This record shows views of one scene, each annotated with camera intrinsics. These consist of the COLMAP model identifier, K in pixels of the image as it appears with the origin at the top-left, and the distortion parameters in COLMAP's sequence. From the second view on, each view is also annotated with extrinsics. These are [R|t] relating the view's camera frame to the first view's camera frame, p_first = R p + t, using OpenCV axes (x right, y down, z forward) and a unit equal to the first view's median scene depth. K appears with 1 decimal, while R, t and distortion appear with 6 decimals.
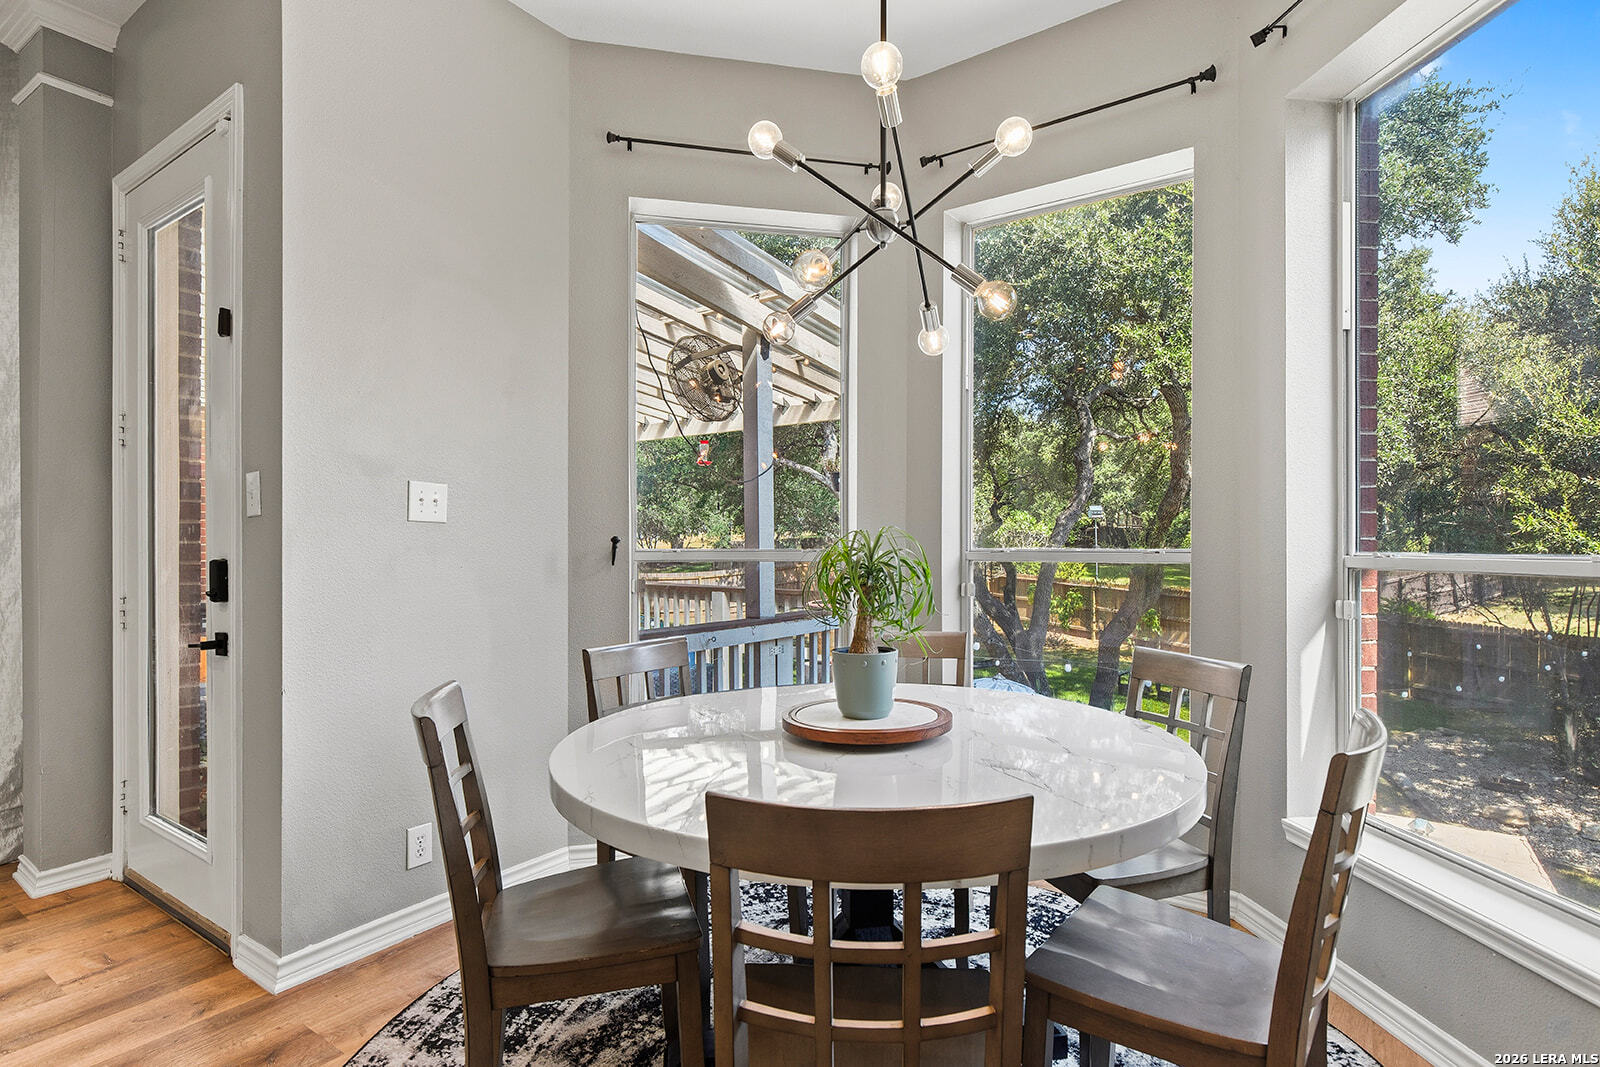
lens RADIAL K [[819.4, 0, 800.5], [0, 819.4, 539.7], [0, 0, 1]] dist [0.006172, 0.001289]
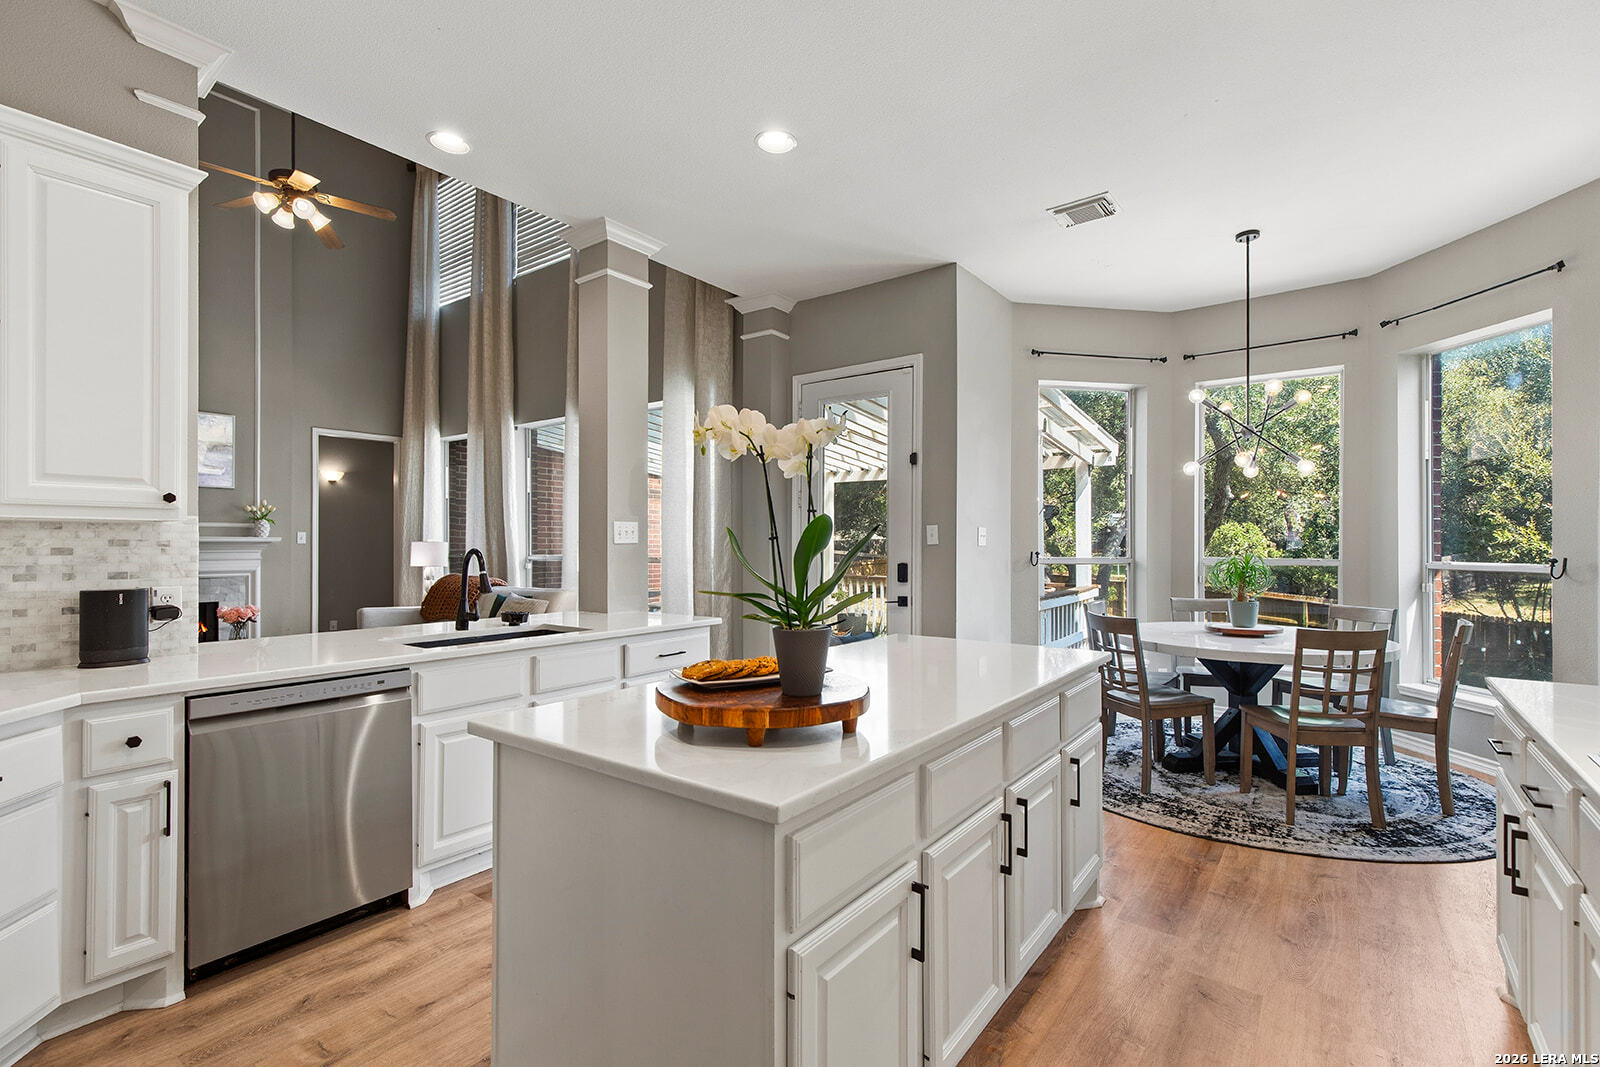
lens RADIAL K [[730.2, 0, 798.9], [0, 730.2, 538.1], [0, 0, 1]] dist [0.007816, -0.000890]
pose [[0.999351, 0.001050, -0.036016, -0.279073], [-0.001176, 0.999993, -0.003463, -0.011443], [0.036012, 0.003503, 0.999345, -0.301452]]
